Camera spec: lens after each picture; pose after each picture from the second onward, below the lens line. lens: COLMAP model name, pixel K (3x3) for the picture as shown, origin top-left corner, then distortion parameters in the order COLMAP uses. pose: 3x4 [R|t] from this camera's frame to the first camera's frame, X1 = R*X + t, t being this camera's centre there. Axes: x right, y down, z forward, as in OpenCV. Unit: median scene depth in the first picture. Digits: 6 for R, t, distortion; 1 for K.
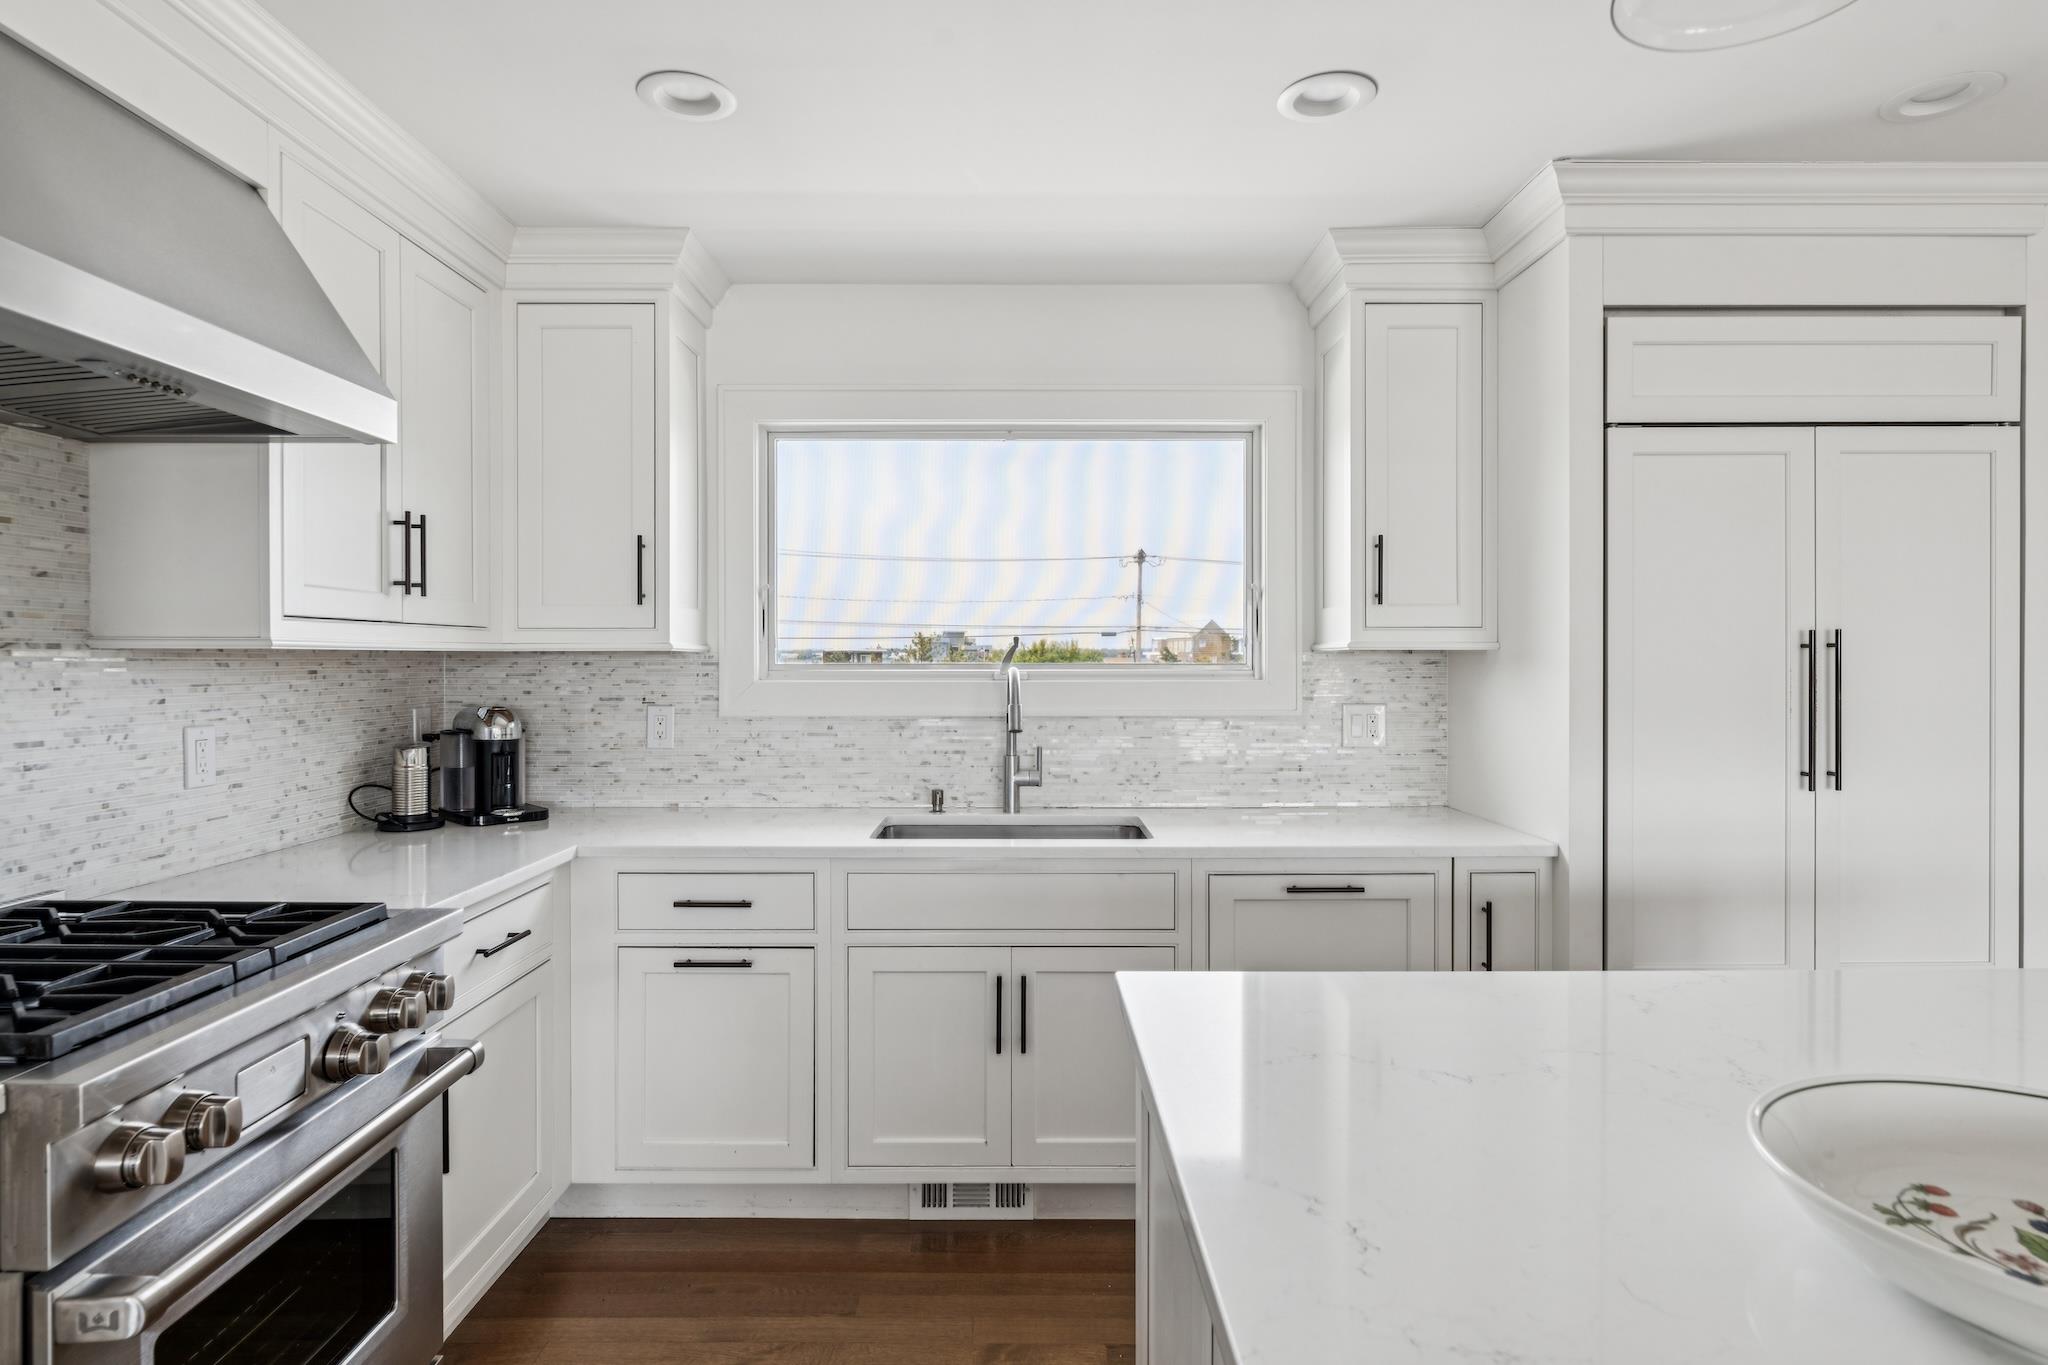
lens RADIAL K [[1082.7, 0, 1026.0], [0, 1082.7, 664.0], [0, 0, 1]] dist [-0.002596, 0.000865]
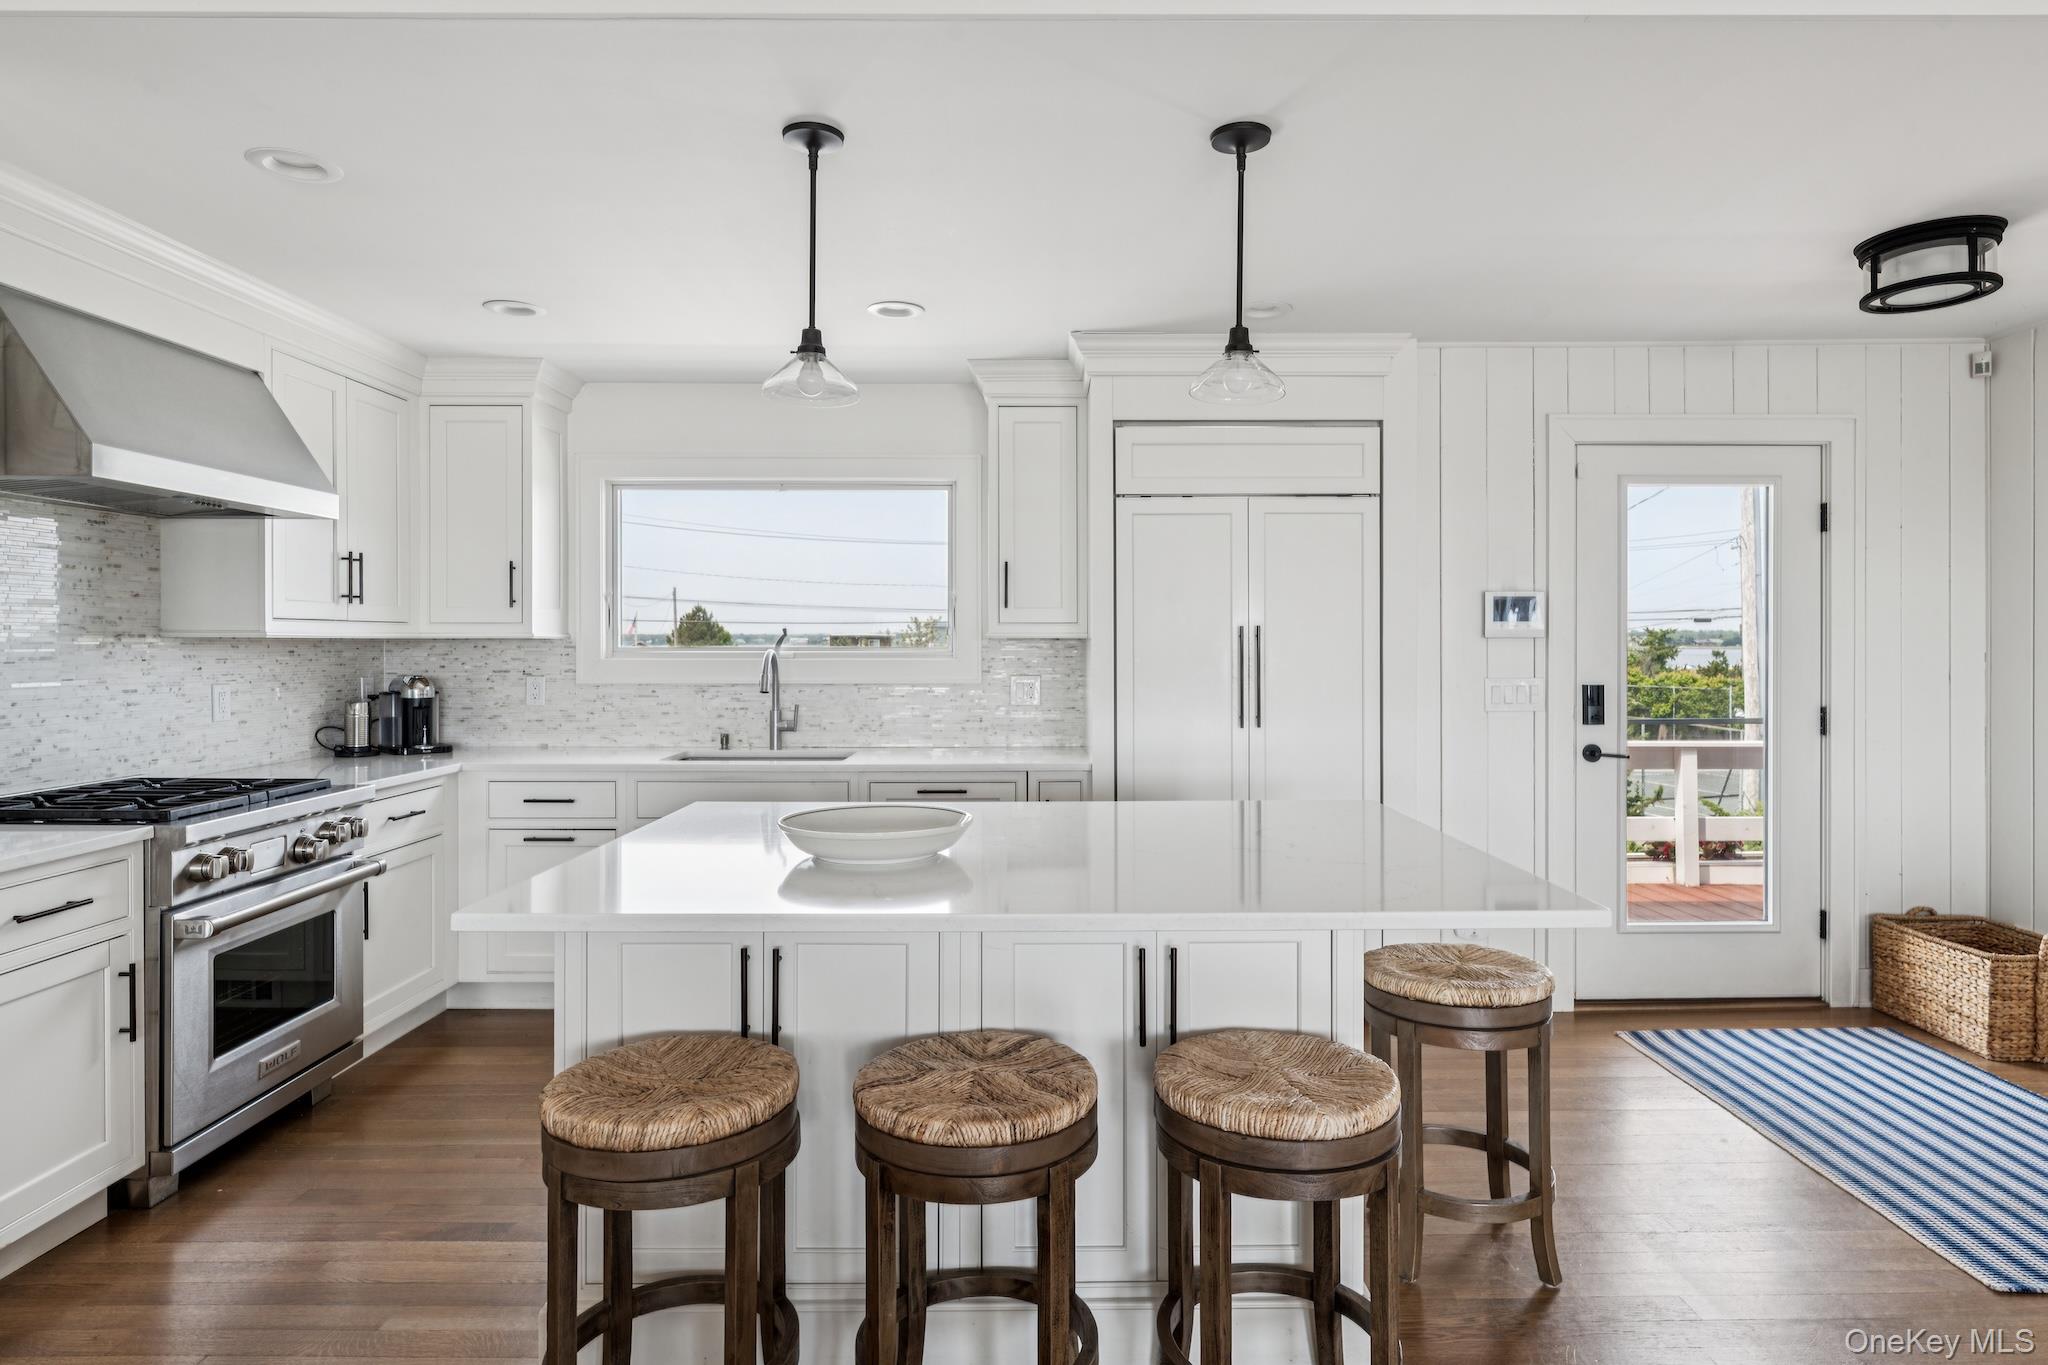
lens RADIAL K [[1141.0, 0, 1062.7], [0, 1141.0, 649.2], [0, 0, 1]] dist [-0.001100, -0.000629]
pose [[0.999978, 0.001028, 0.006528, 0.411478], [-0.001028, 0.999999, -0.000032, 0.002477], [-0.006528, 0.000025, 0.999979, -0.606034]]
